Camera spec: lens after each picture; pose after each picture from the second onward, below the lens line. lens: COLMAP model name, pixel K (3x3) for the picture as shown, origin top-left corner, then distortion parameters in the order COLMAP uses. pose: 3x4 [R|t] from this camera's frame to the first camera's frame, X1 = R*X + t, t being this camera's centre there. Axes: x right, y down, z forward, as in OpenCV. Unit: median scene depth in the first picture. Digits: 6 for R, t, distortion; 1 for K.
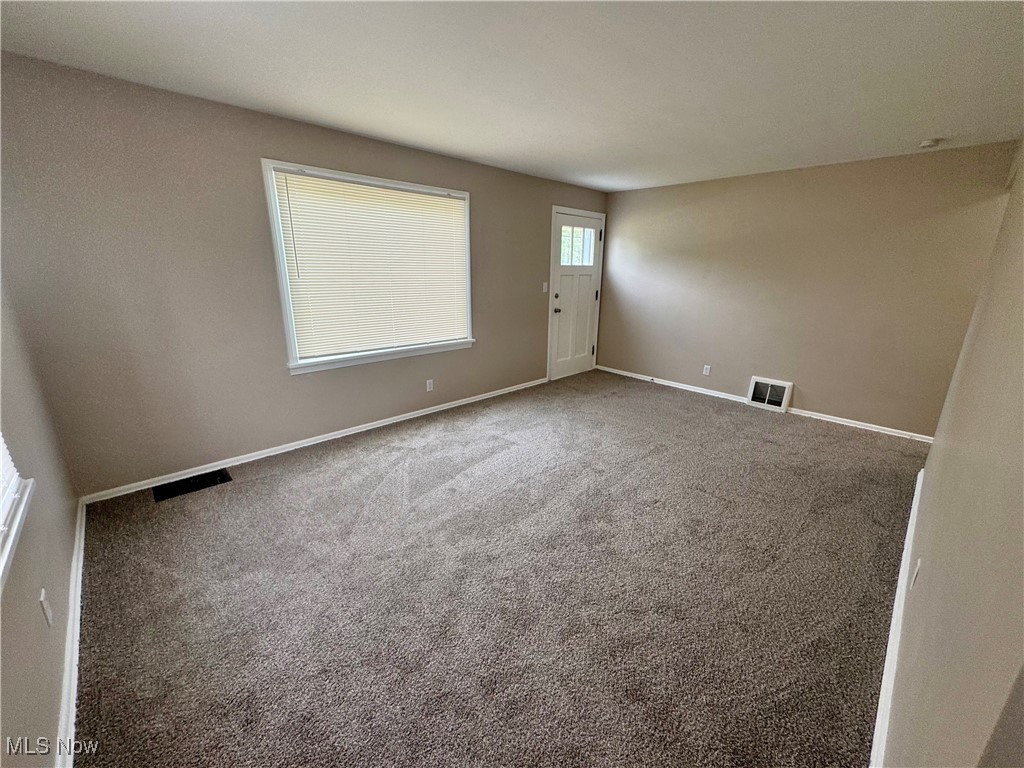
lens RADIAL K [[410.2, 0, 510.5], [0, 410.2, 384.3], [0, 0, 1]] dist [-0.001119, 0.000039]
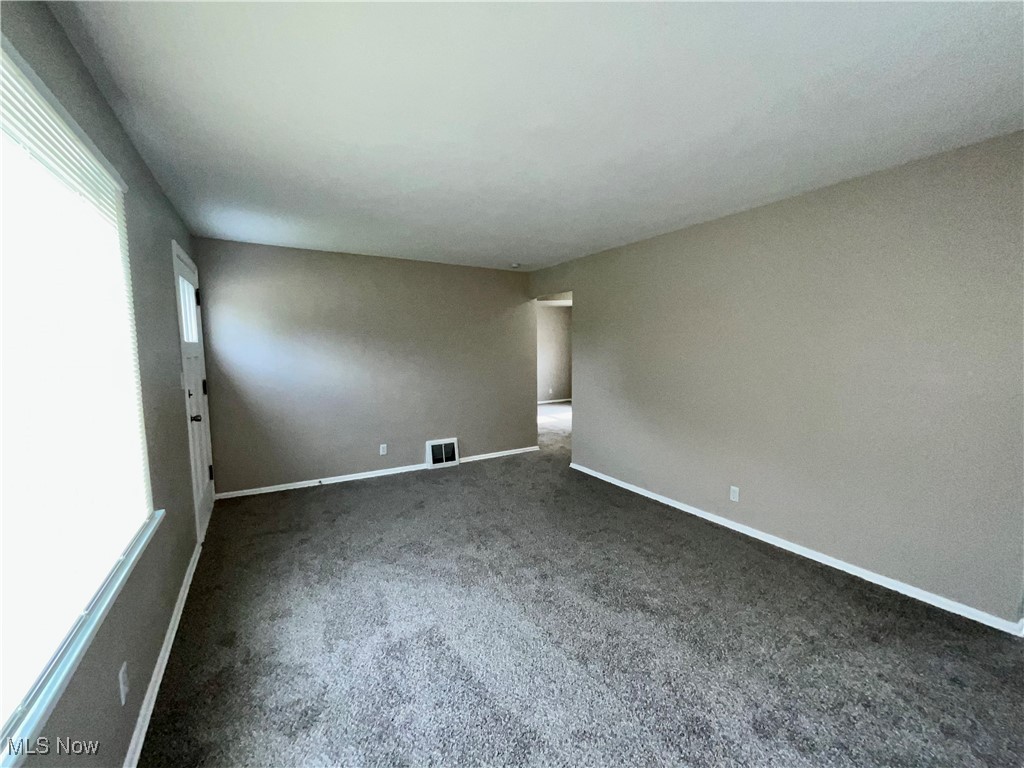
lens RADIAL K [[416.6, 0, 512.0], [0, 416.6, 384.0], [0, 0, 1]] dist [-0.000300, 0.000623]
pose [[0.221310, -0.102786, 0.969772, -0.400503], [0.277978, 0.959824, 0.038295, -0.146435], [-0.934746, 0.261100, 0.240991, 0.506799]]
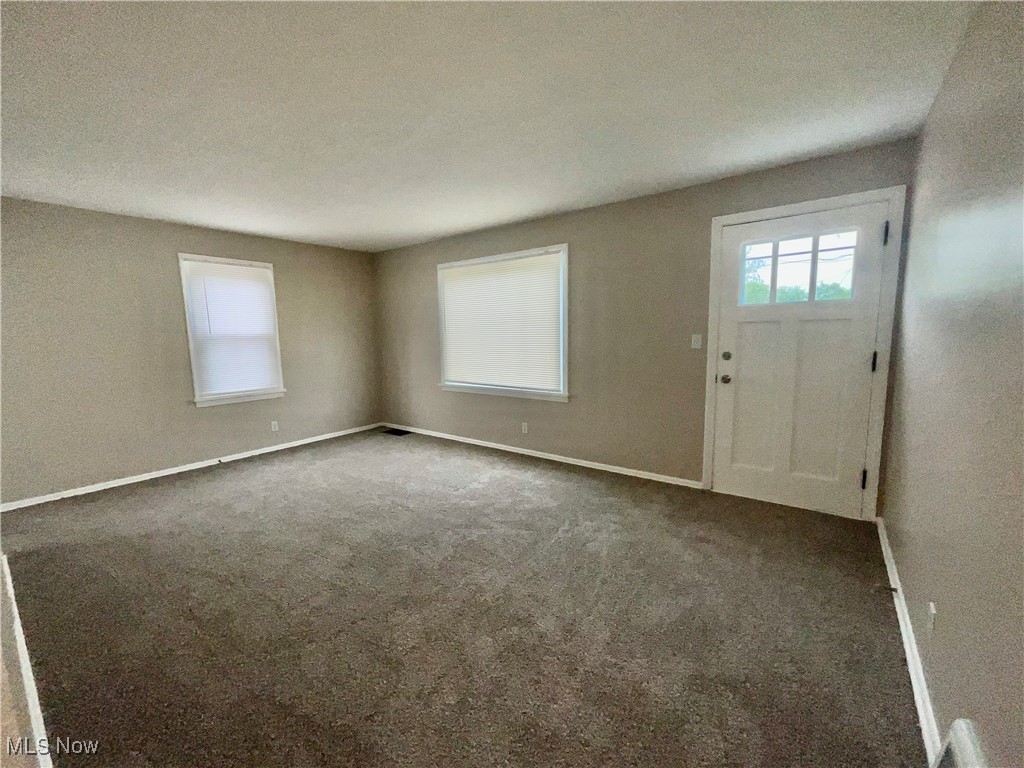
lens RADIAL K [[416.6, 0, 512.0], [0, 416.6, 384.0], [0, 0, 1]] dist [-0.000300, 0.000623]
pose [[0.165370, 0.117382, -0.979221, 0.783065], [-0.240491, 0.967719, 0.075389, -0.167850], [0.956461, 0.223027, 0.188261, 0.680306]]
